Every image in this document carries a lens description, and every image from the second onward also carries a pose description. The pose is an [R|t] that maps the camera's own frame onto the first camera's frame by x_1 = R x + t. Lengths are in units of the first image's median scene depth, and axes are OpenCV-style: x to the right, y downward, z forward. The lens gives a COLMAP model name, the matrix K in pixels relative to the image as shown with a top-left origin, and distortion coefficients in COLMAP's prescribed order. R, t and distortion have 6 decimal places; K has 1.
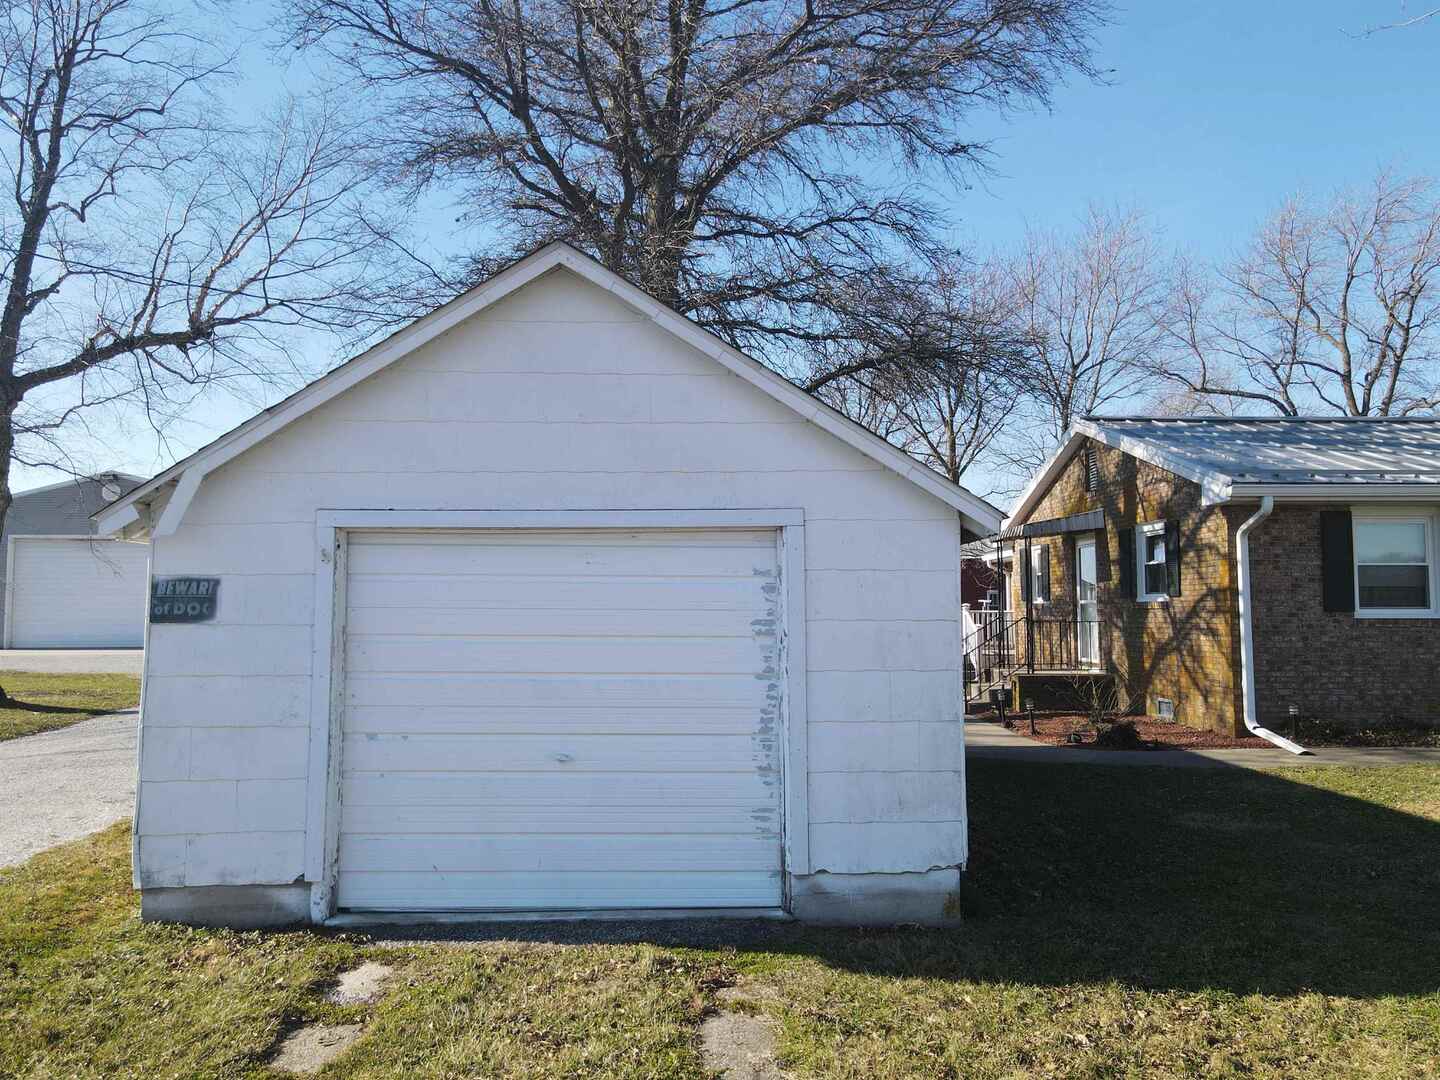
lens RADIAL K [[1011.8, 0, 718.9], [0, 1011.8, 537.1], [0, 0, 1]] dist [0.005402, 0.000177]
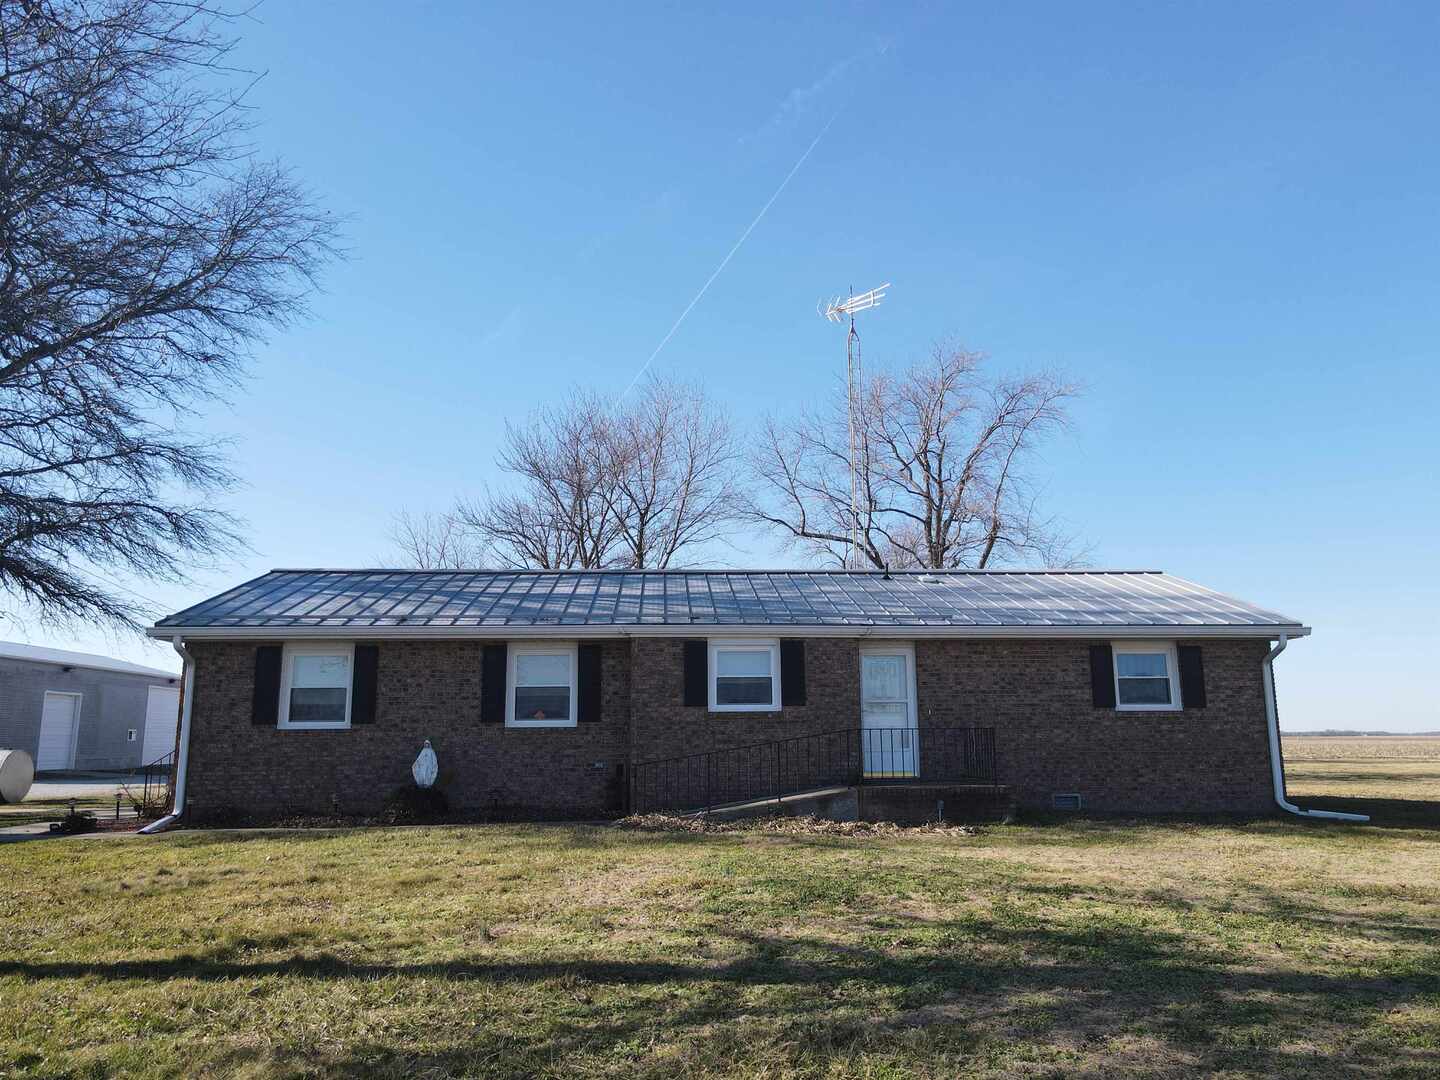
lens RADIAL K [[1011.8, 0, 720.8], [0, 1011.8, 543.0], [0, 0, 1]] dist [0.005402, 0.000177]
pose [[0.999083, -0.002006, 0.042772, 1.142676], [0.007299, 0.992260, -0.123965, 0.008496], [-0.042192, 0.124164, 0.991364, -0.341870]]
